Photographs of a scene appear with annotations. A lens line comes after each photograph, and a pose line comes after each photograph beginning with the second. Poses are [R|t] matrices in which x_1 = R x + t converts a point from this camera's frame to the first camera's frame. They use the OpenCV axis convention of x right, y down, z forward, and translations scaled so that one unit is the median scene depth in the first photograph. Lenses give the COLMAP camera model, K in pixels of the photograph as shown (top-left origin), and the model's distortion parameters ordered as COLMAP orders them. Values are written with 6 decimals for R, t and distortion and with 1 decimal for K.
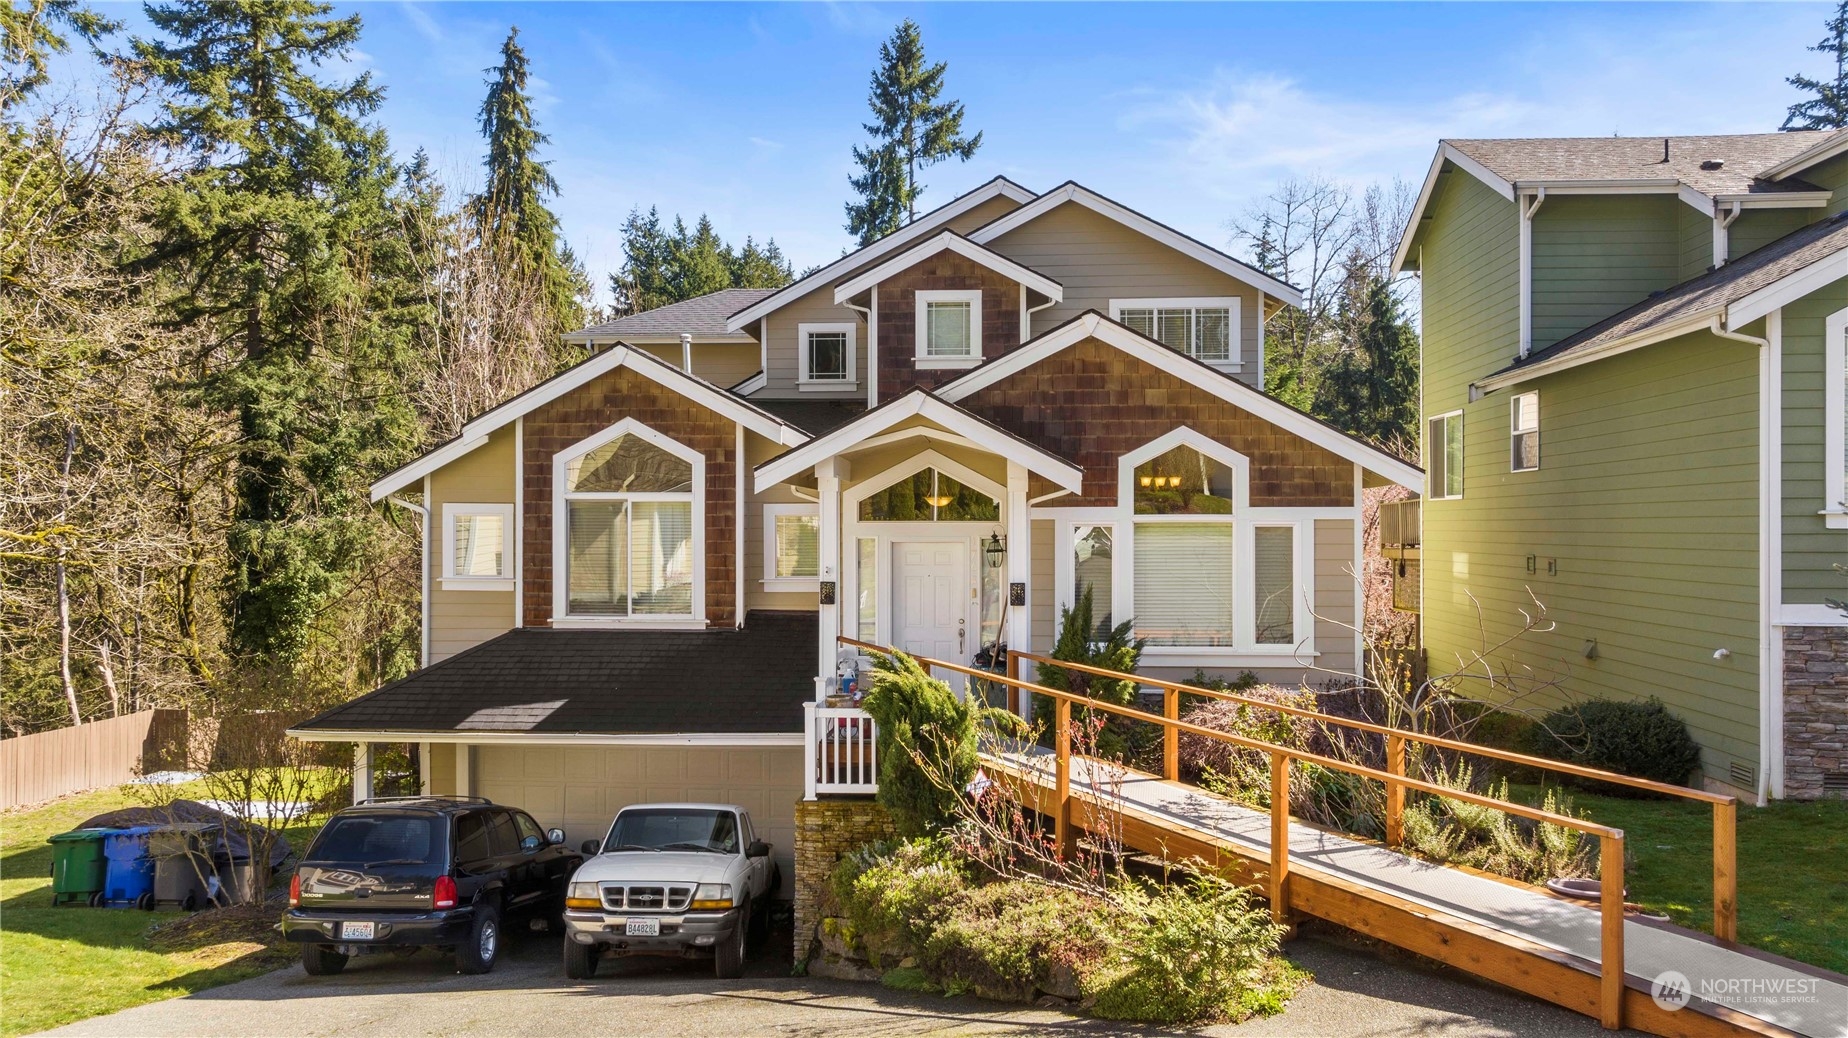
lens RADIAL K [[1383.3, 0, 924.0], [0, 1383.3, 519.0], [0, 0, 1]] dist [-0.075679, 0.117632]
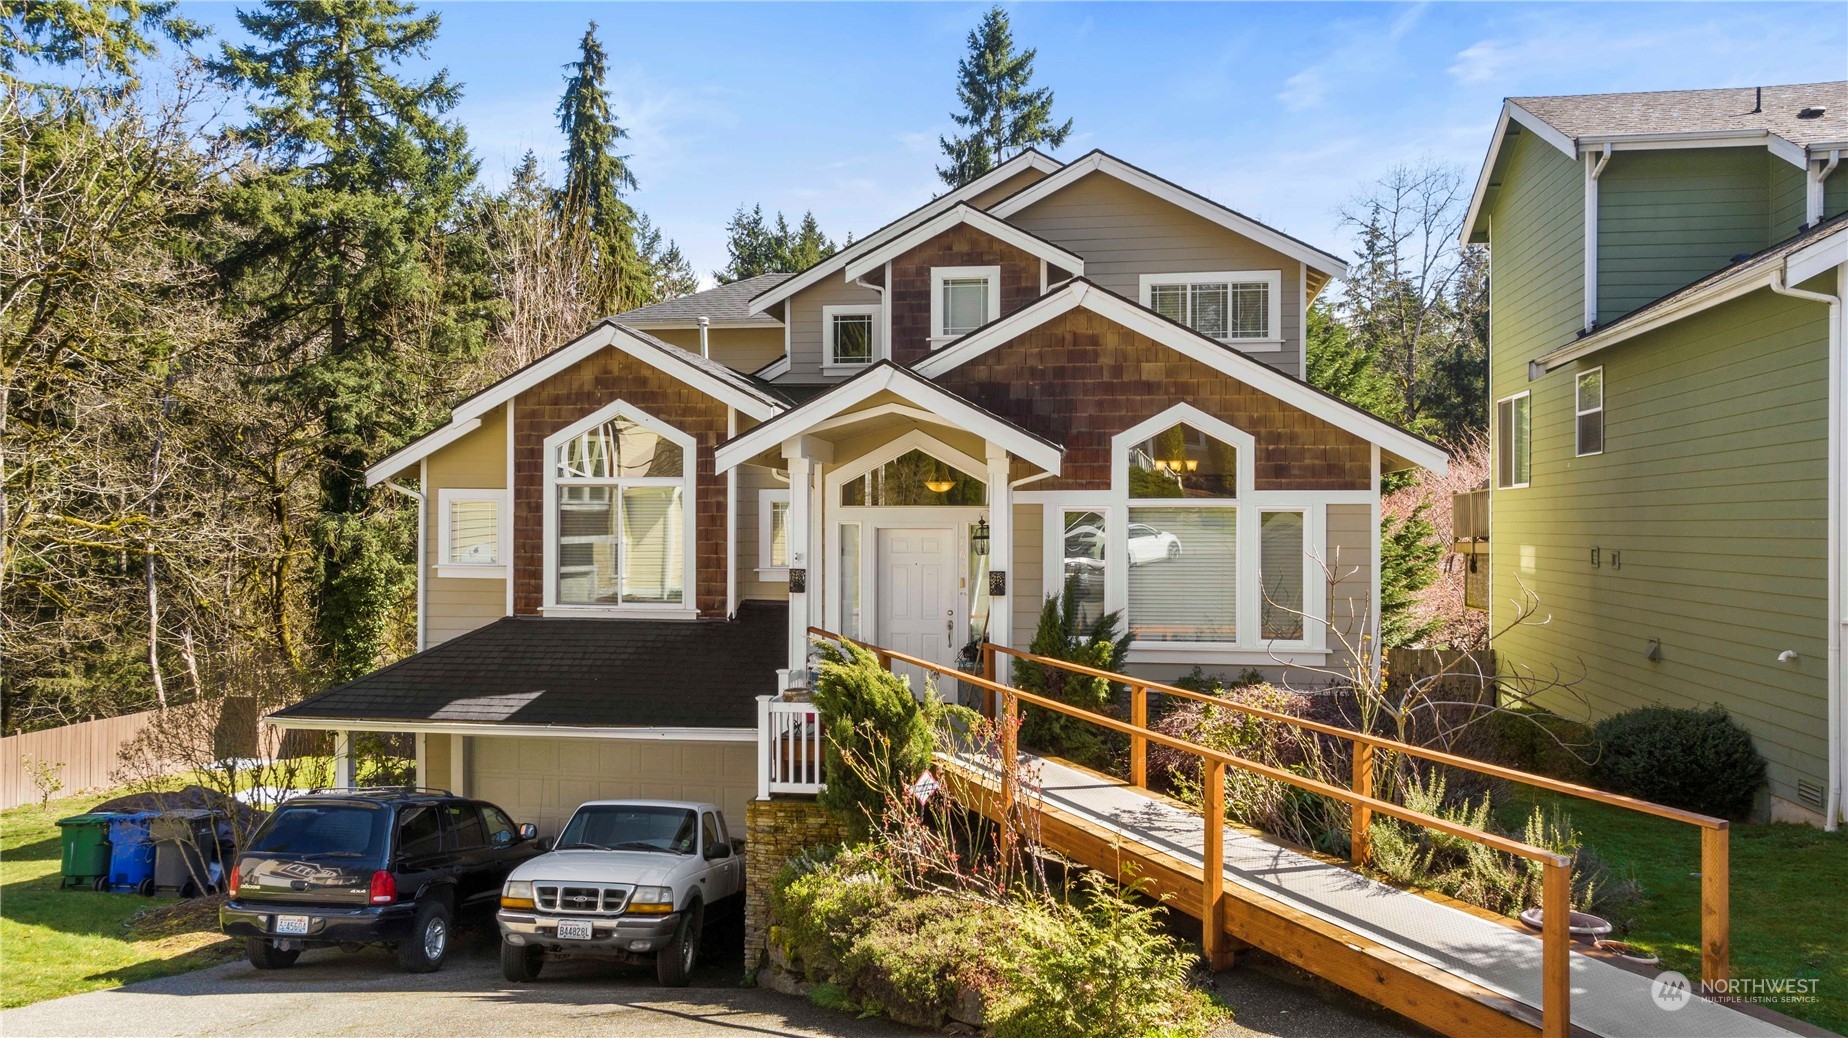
lens RADIAL K [[1383.3, 0, 924.0], [0, 1383.3, 519.0], [0, 0, 1]] dist [-0.075679, 0.117632]
pose [[0.995963, 0.002718, -0.089719, 0.085782], [-0.002695, 0.999996, 0.000375, 0.009146], [0.089719, -0.000132, 0.995967, 0.057059]]
